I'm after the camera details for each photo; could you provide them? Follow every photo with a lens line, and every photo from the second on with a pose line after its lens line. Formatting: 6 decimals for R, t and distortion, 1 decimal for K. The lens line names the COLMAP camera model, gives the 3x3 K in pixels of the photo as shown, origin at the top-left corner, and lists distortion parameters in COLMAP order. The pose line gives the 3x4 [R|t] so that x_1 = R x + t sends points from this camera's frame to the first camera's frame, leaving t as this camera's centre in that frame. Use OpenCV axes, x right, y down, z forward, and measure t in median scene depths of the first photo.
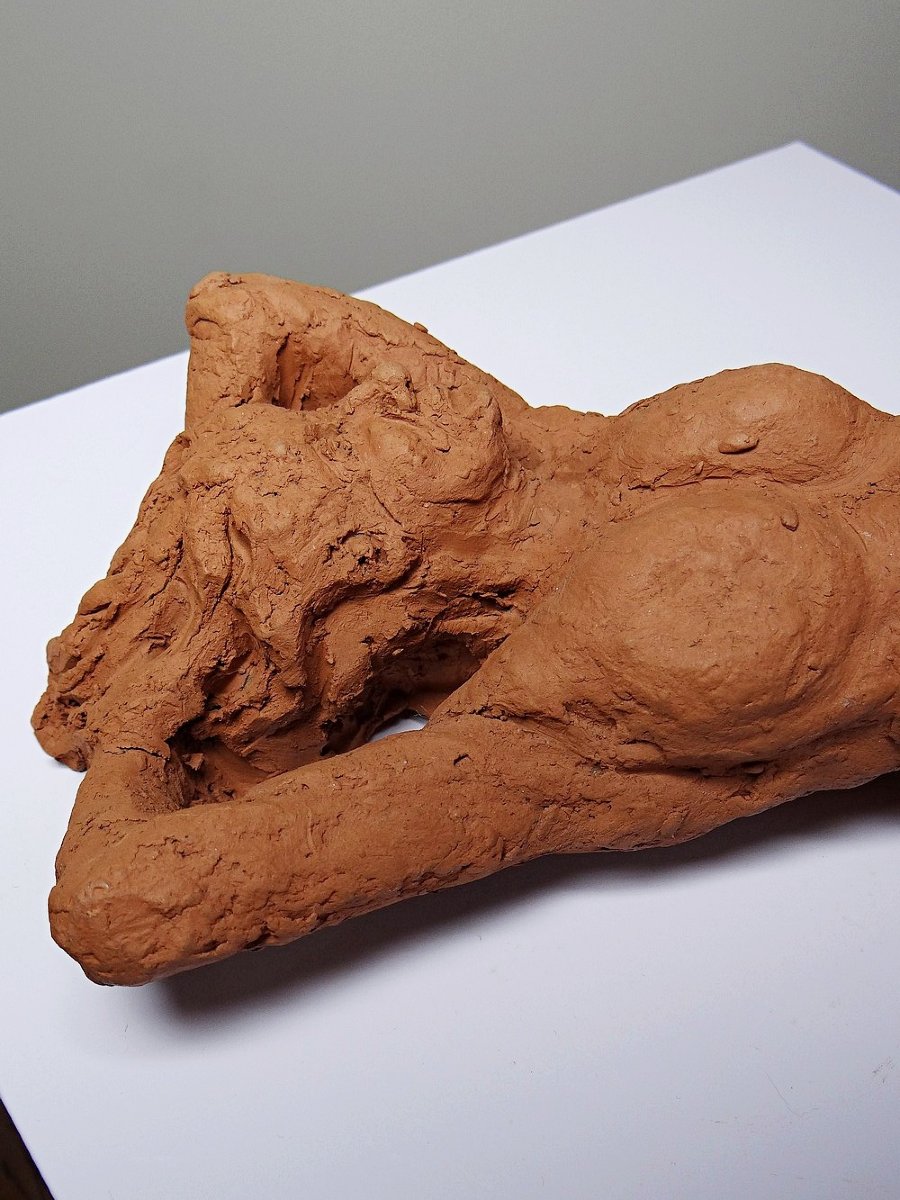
lens RADIAL K [[1276.0, 0, 419.9], [0, 1276.0, 634.0], [0, 0, 1]] dist [-0.011963, 0.002648]
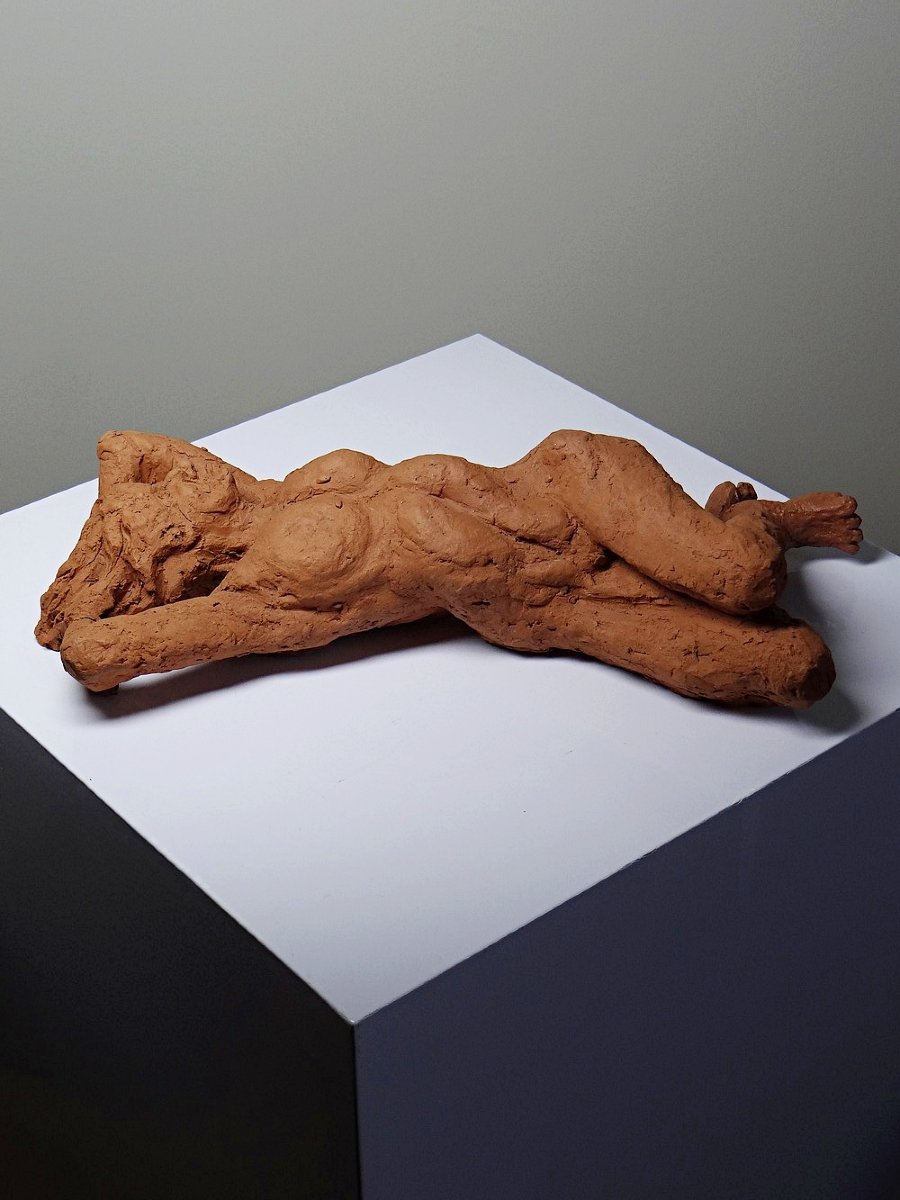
lens RADIAL K [[2297.5, 0, 450.0], [0, 2297.5, 600.0], [0, 0, 1]] dist [-0.032155, 0.069460]
pose [[0.997425, -0.070634, 0.012434, 0.418883], [0.071651, 0.973744, -0.216076, 1.057758], [0.003155, 0.216410, 0.976297, -3.300940]]
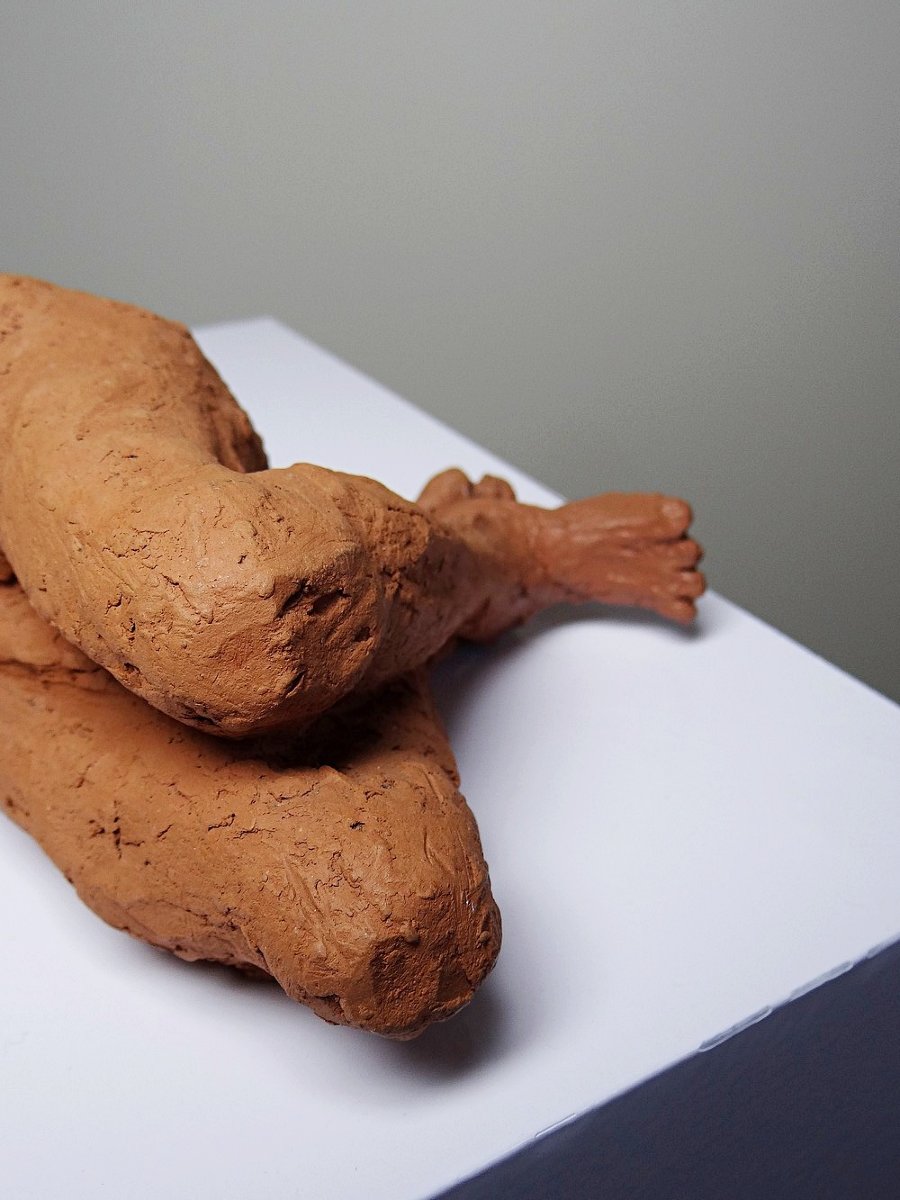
lens RADIAL K [[1187.9, 0, 450.0], [0, 1187.9, 600.0], [0, 0, 1]] dist [0.006335, 0.008129]
pose [[0.990236, 0.004685, -0.139319, 1.245941], [-0.044954, 0.956771, -0.287348, 0.330016], [0.131951, 0.290805, 0.947640, 0.144087]]
